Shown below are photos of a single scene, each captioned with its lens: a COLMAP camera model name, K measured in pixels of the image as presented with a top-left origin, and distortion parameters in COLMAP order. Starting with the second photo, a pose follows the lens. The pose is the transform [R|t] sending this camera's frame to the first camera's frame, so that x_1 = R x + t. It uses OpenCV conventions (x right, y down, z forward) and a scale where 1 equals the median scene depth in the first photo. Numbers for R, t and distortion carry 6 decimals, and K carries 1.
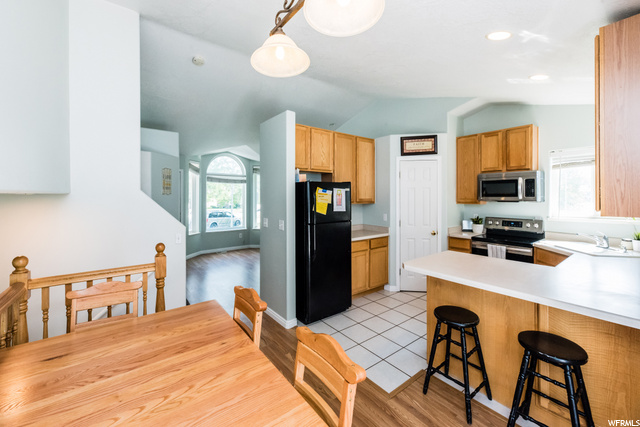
lens RADIAL K [[256.8, 0, 354.2], [0, 256.8, 196.8], [0, 0, 1]] dist [0.001900, -0.000781]
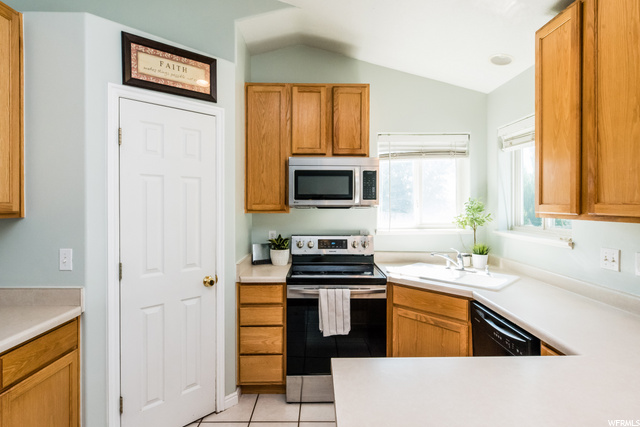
lens RADIAL K [[306.1, 0, 320.8], [0, 306.1, 205.5], [0, 0, 1]] dist [-0.002085, -0.000312]
pose [[0.668449, -0.004344, 0.743746, 0.053305], [-0.003063, 0.999958, 0.008594, 0.007547], [-0.743752, -0.008022, 0.668408, 0.558805]]
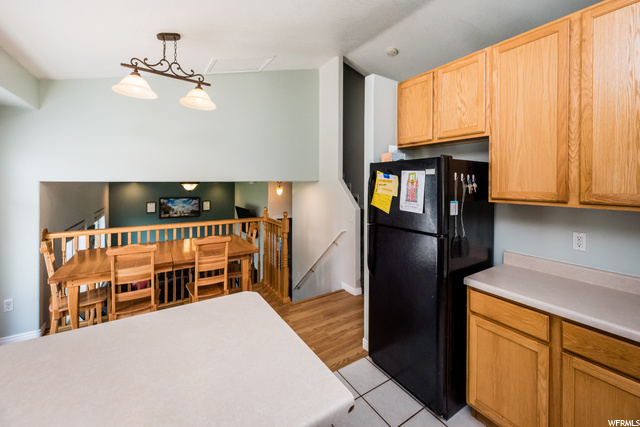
lens RADIAL K [[256.8, 0, 307.7], [0, 256.8, 180.6], [0, 0, 1]] dist [0.001900, -0.000781]
pose [[-0.168622, 0.000496, -0.985681, 0.439342], [0.004220, 0.999991, -0.000218, -0.010102], [0.985672, -0.004196, -0.168622, 0.742087]]
